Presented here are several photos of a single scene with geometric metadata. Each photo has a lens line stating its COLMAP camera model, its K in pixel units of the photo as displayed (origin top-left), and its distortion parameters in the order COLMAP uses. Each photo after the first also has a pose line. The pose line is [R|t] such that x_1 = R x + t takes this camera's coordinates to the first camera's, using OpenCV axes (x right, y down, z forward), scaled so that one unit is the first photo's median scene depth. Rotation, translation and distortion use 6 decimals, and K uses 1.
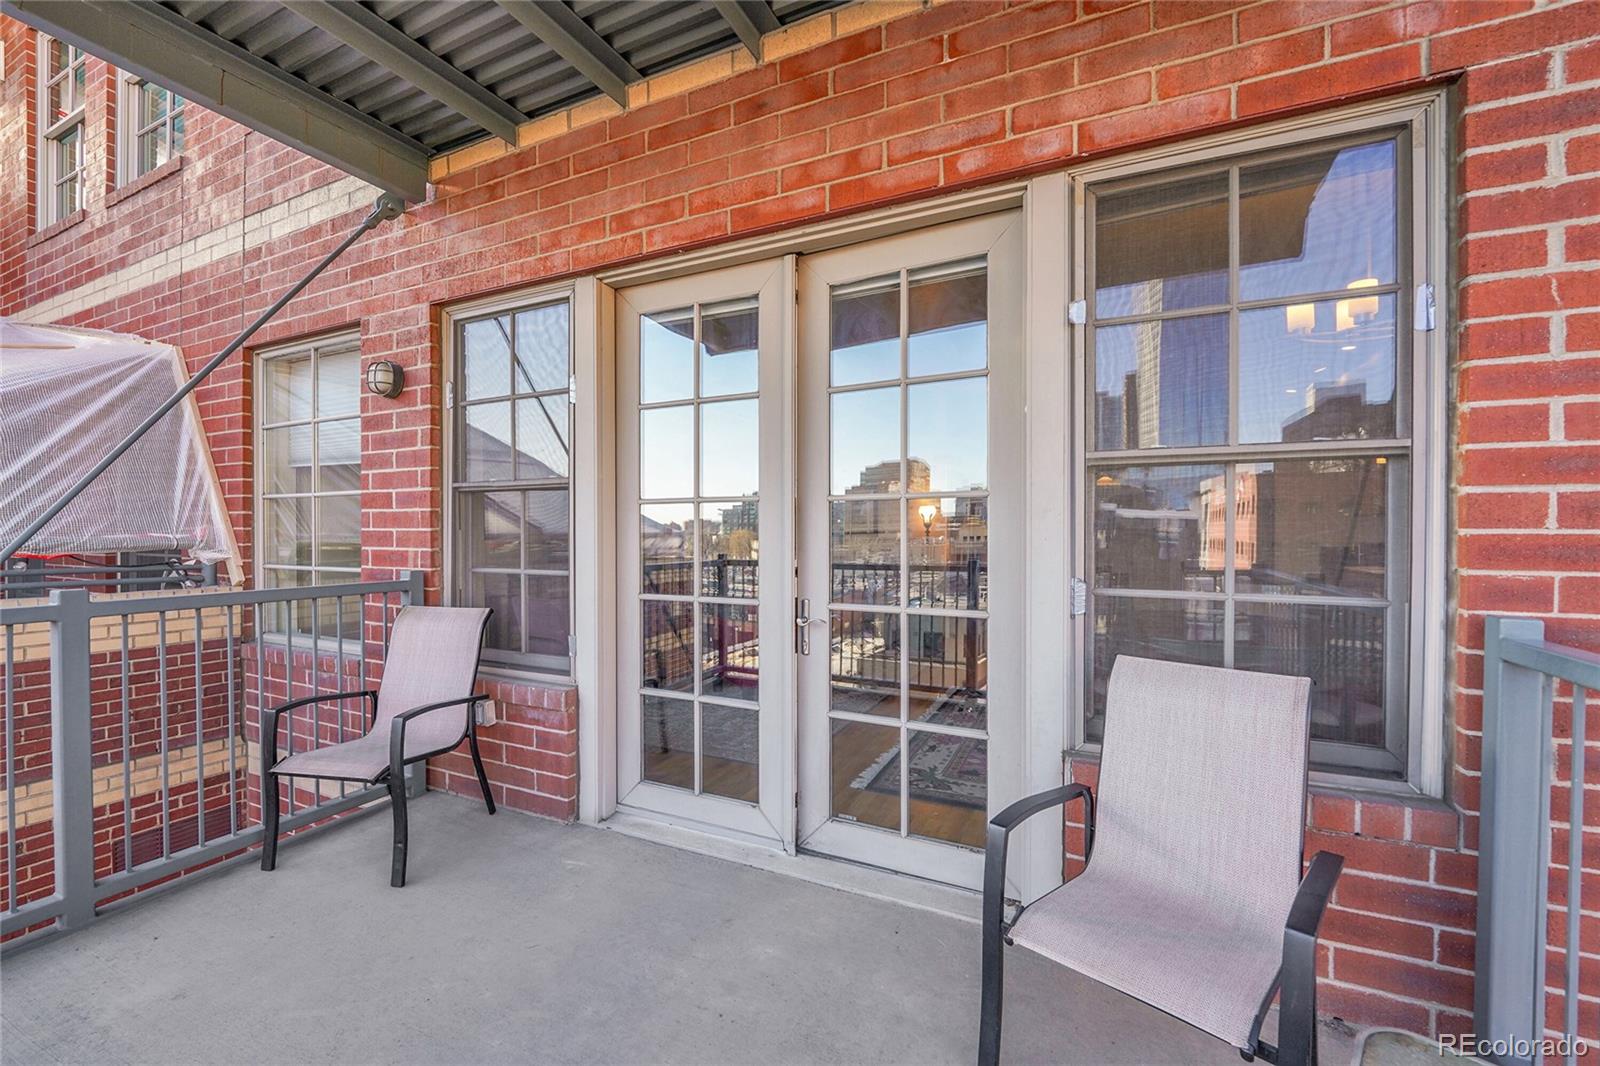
lens RADIAL K [[653.5, 0, 797.0], [0, 653.5, 539.7], [0, 0, 1]] dist [-0.008773, -0.001116]
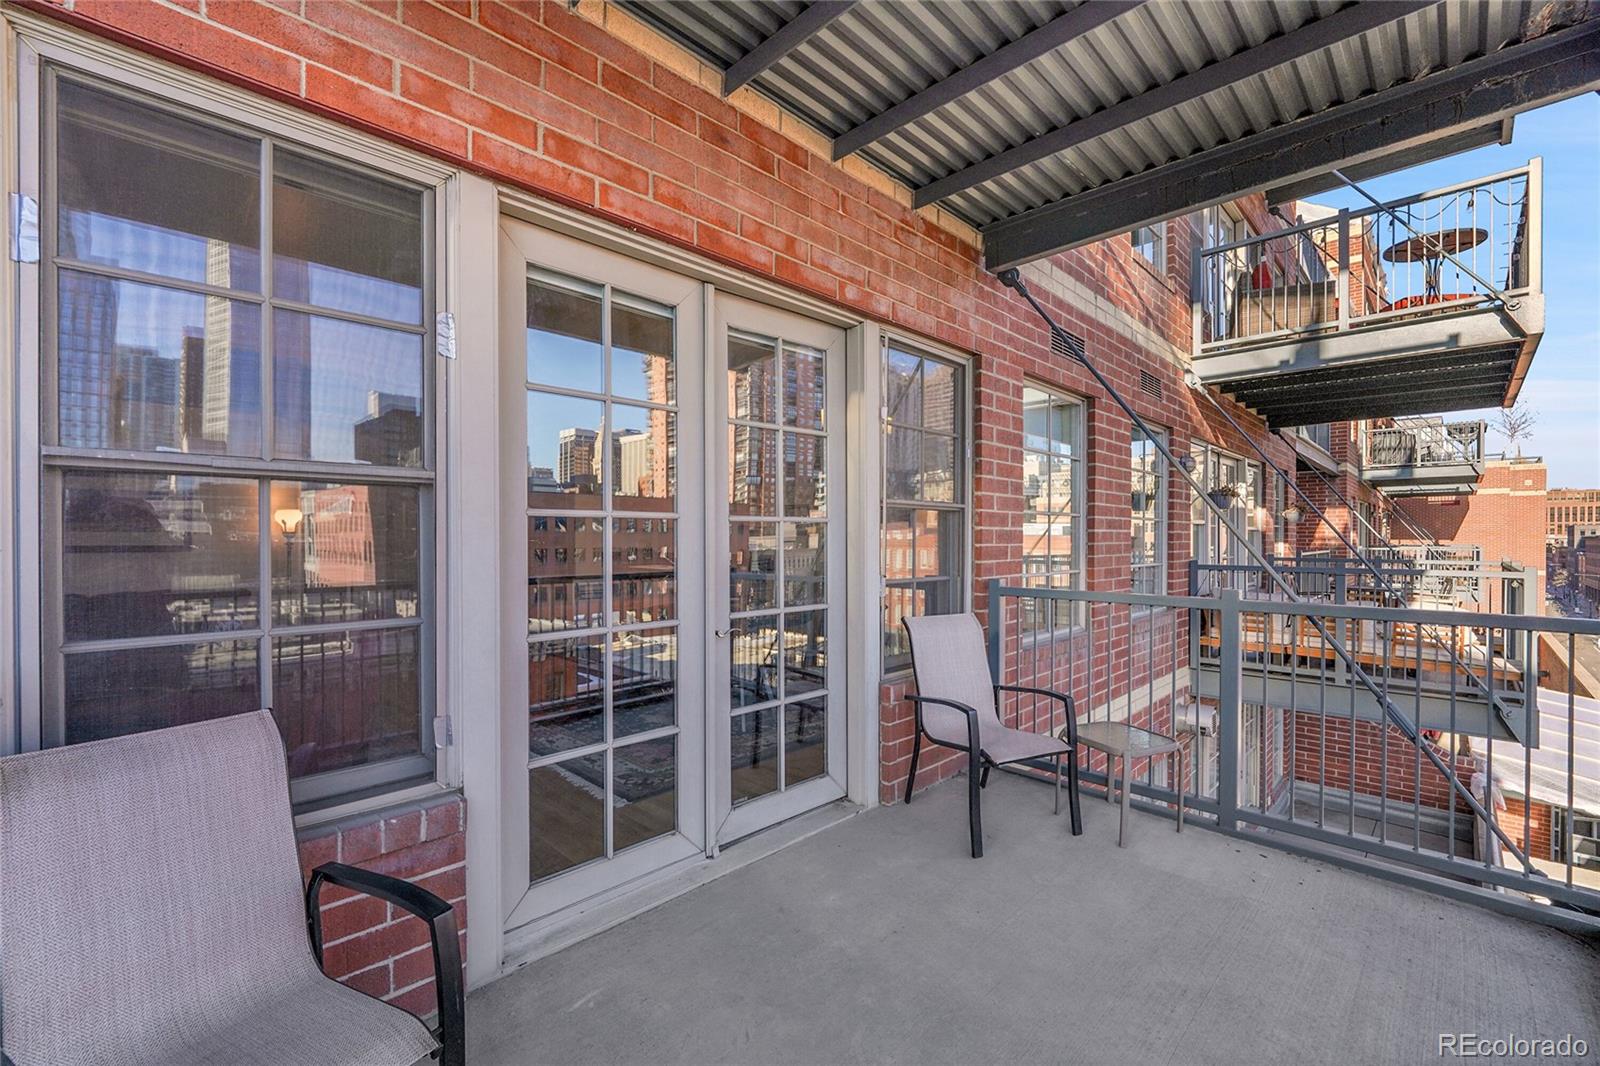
lens RADIAL K [[691.9, 0, 795.6], [0, 691.9, 540.0], [0, 0, 1]] dist [-0.013373, -0.000315]
pose [[0.313864, -0.005989, 0.949449, -0.975789], [0.007319, 0.999966, 0.003888, -0.029453], [-0.949440, 0.005729, 0.313897, 0.504488]]
